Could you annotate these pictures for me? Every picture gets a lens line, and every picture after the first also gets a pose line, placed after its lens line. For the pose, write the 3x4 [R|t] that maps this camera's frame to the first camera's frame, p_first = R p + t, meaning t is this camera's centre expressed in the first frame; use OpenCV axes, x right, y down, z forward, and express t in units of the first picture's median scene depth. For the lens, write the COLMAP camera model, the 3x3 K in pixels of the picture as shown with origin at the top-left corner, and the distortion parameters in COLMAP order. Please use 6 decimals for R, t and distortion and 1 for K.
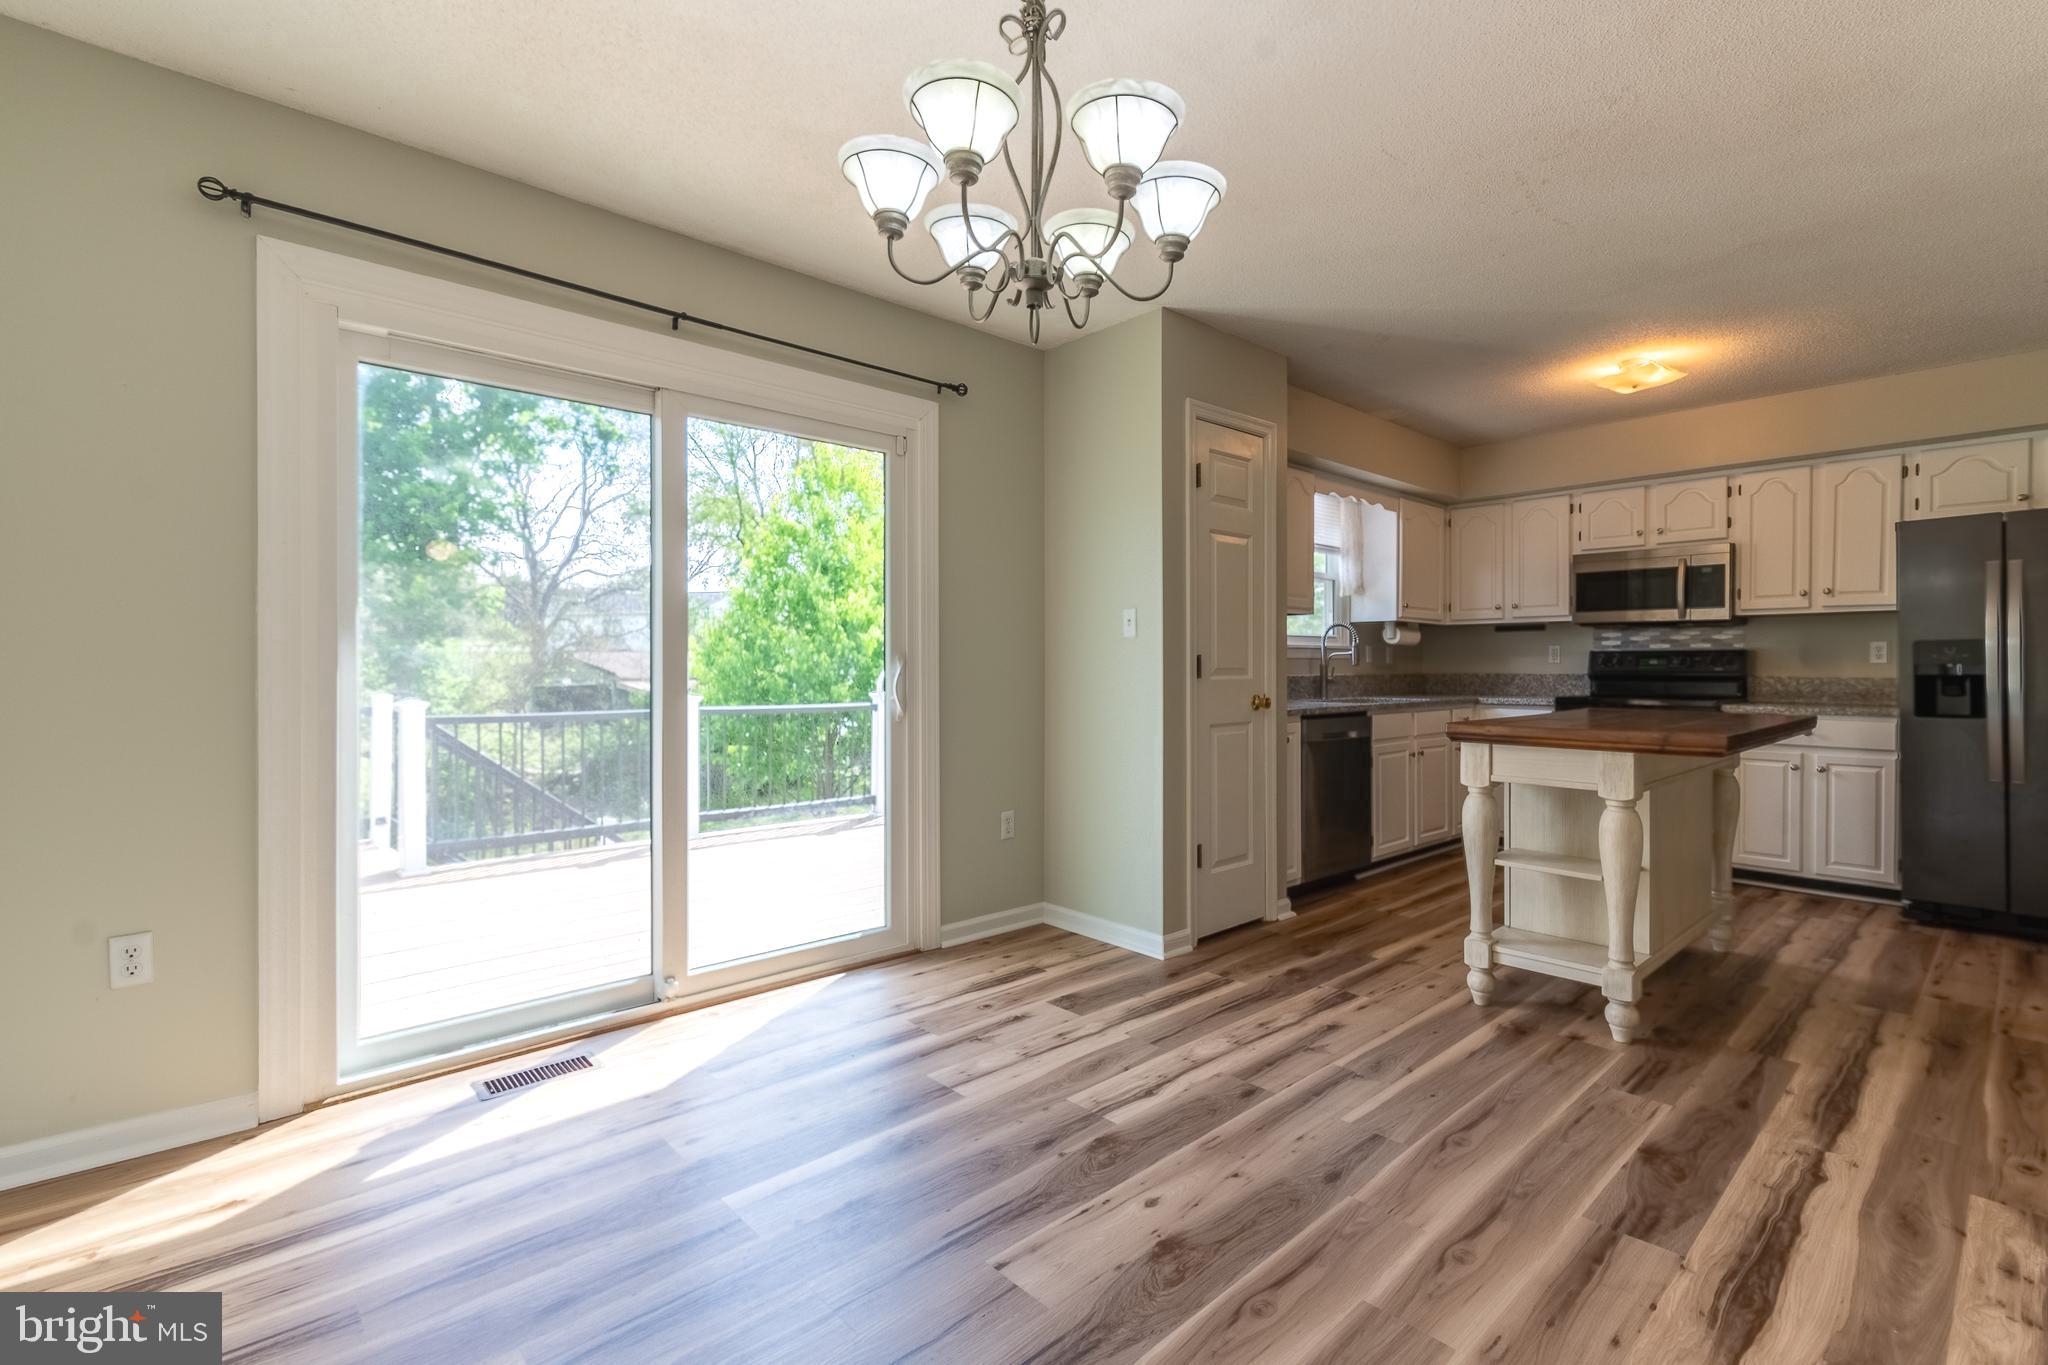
lens RADIAL K [[932.4, 0, 1102.0], [0, 932.4, 677.9], [0, 0, 1]] dist [0.012282, -0.006630]
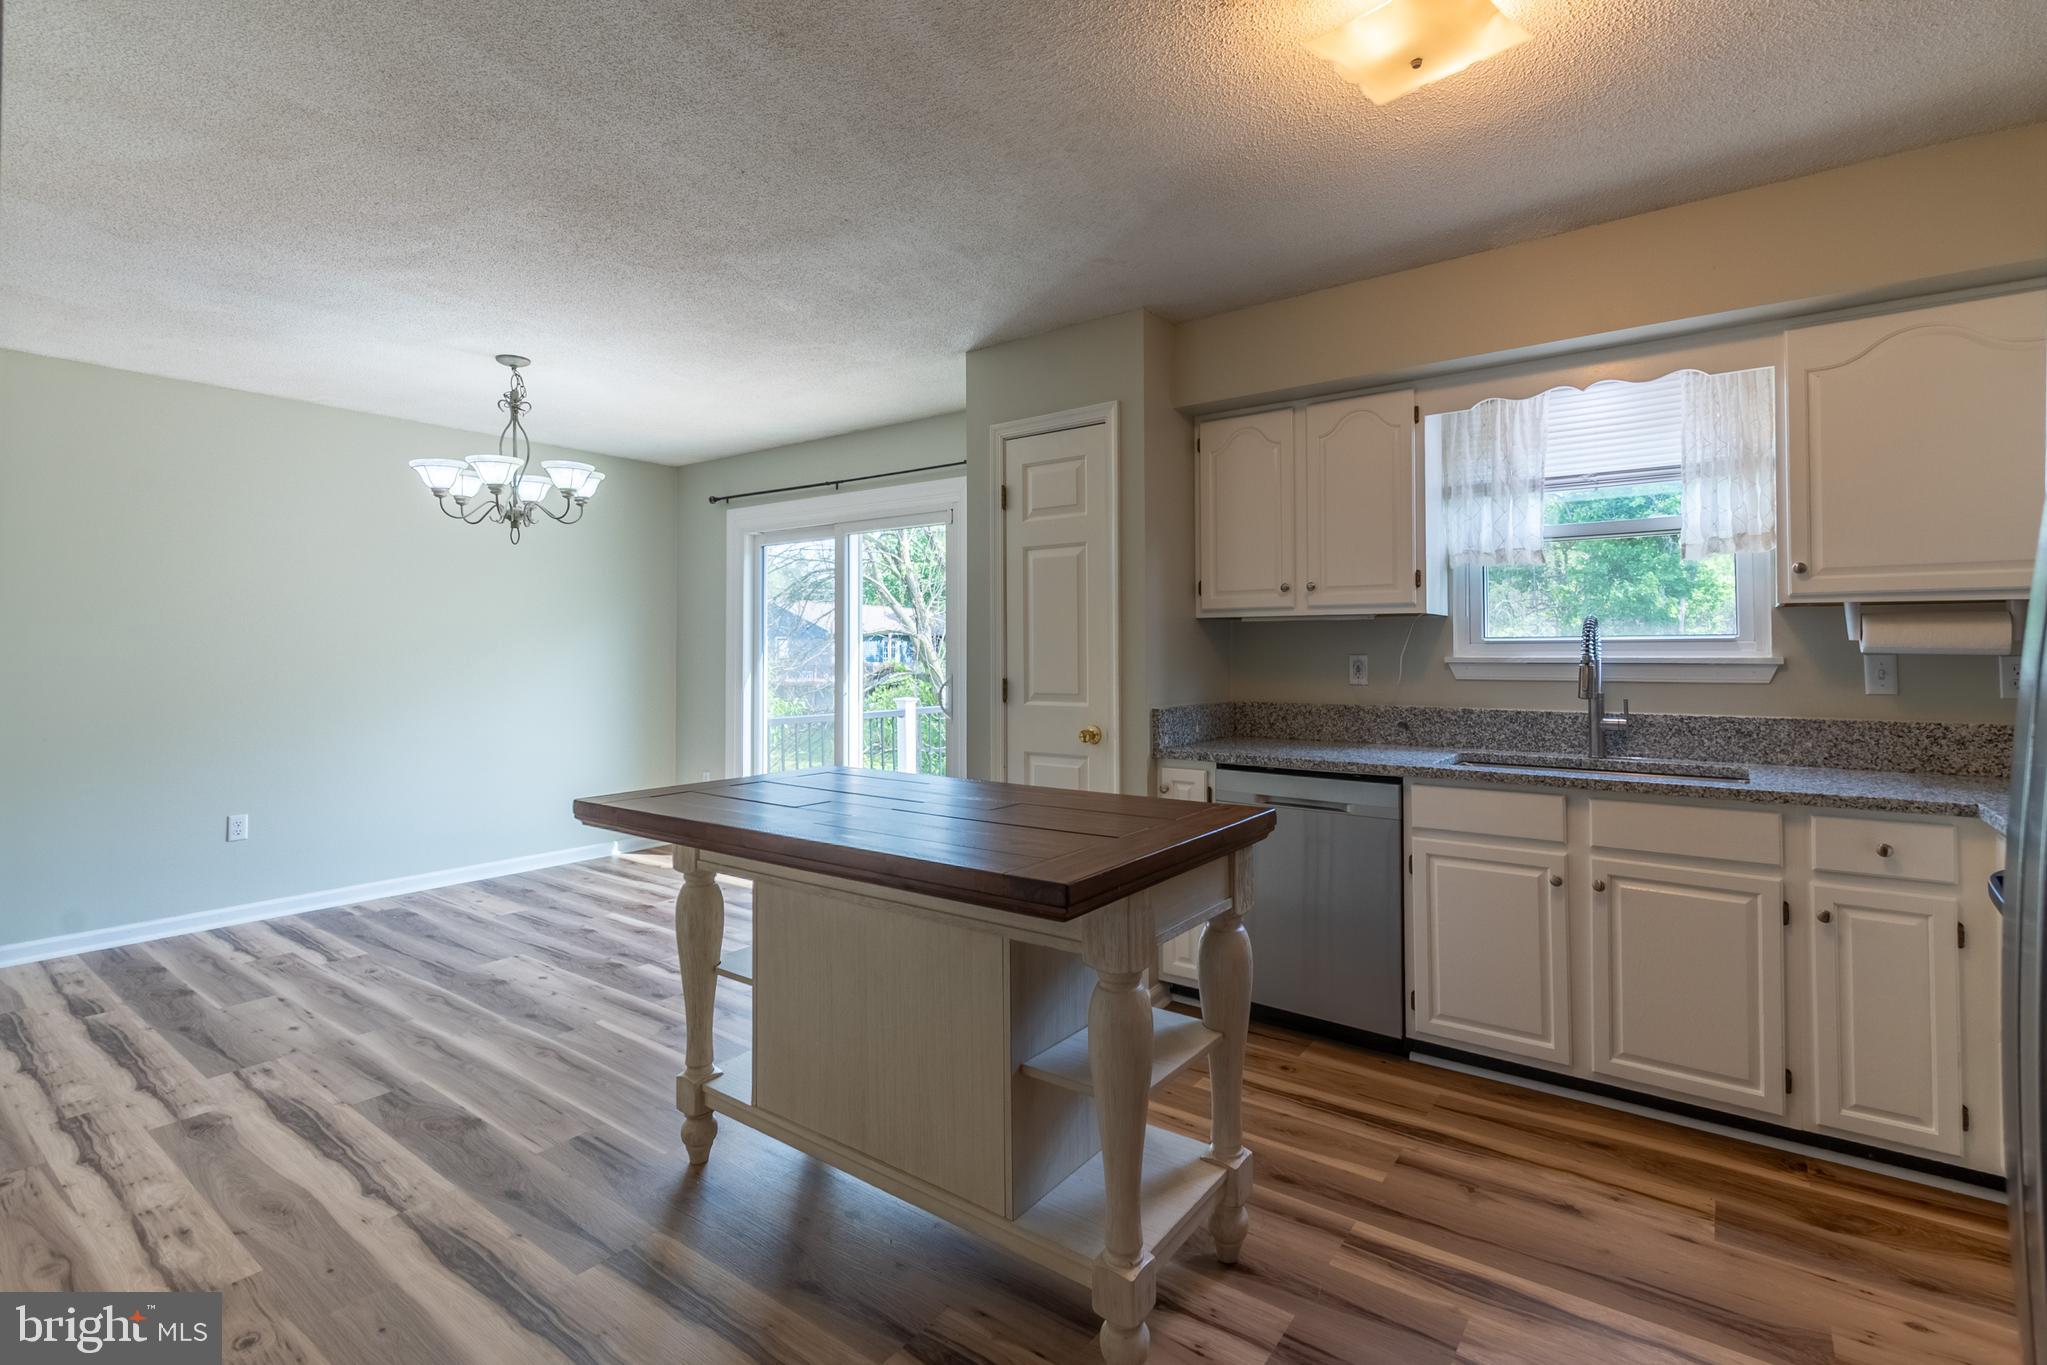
lens RADIAL K [[932.0, 0, 1025.6], [0, 932.0, 660.6], [0, 0, 1]] dist [0.012282, -0.006630]
pose [[0.153453, 0.012861, -0.988072, 0.933993], [-0.006999, 0.999904, 0.011928, -0.047796], [0.988131, 0.005085, 0.153529, 0.759800]]
